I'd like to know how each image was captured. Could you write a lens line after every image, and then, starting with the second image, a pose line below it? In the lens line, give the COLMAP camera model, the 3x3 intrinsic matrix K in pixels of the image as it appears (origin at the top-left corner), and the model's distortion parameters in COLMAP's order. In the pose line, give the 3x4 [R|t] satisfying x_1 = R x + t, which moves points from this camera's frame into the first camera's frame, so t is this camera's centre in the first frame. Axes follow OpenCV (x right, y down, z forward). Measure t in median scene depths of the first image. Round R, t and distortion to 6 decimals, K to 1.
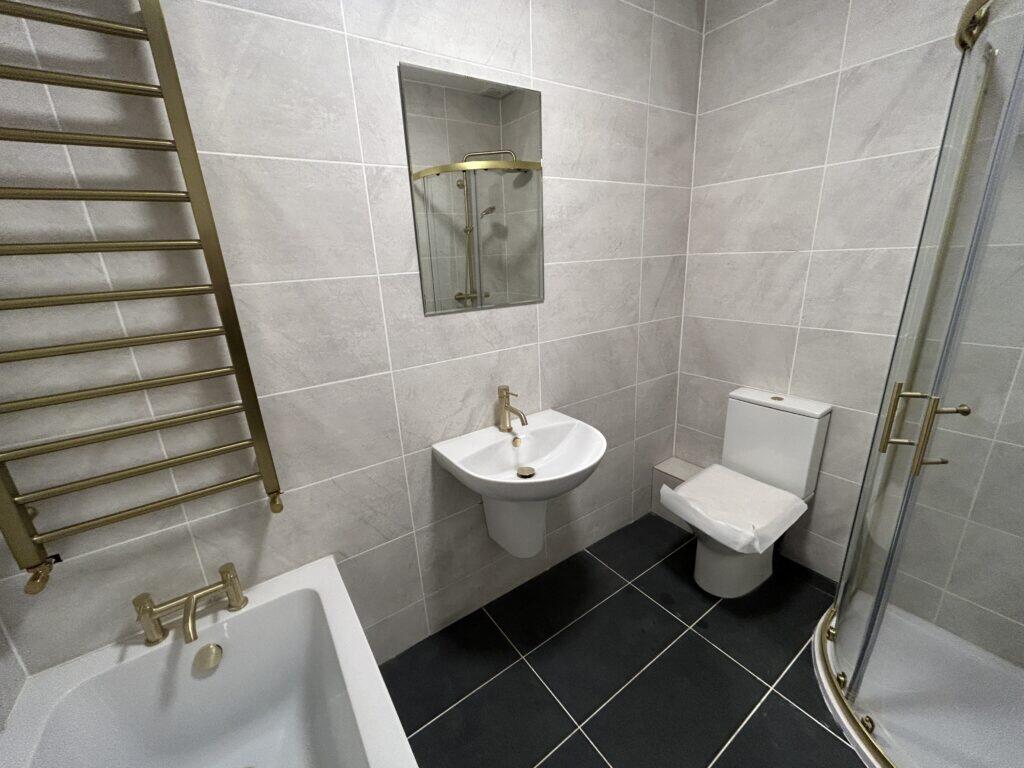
lens RADIAL K [[414.2, 0, 511.3], [0, 414.2, 383.8], [0, 0, 1]] dist [-0.001244, 0.000900]
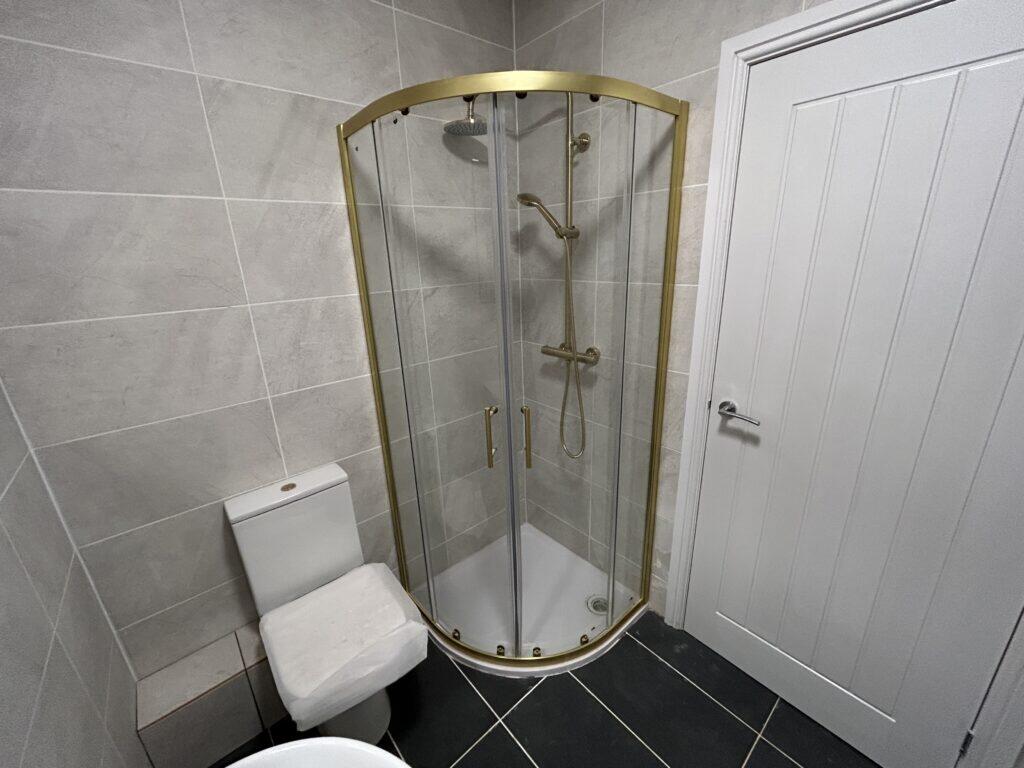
lens RADIAL K [[414.2, 0, 511.3], [0, 414.2, 384.7], [0, 0, 1]] dist [-0.001244, 0.000900]
pose [[-0.099739, -0.257406, 0.961142, -0.154232], [0.338458, 0.899582, 0.276041, -0.316188], [-0.935681, 0.352839, -0.002602, 0.800395]]
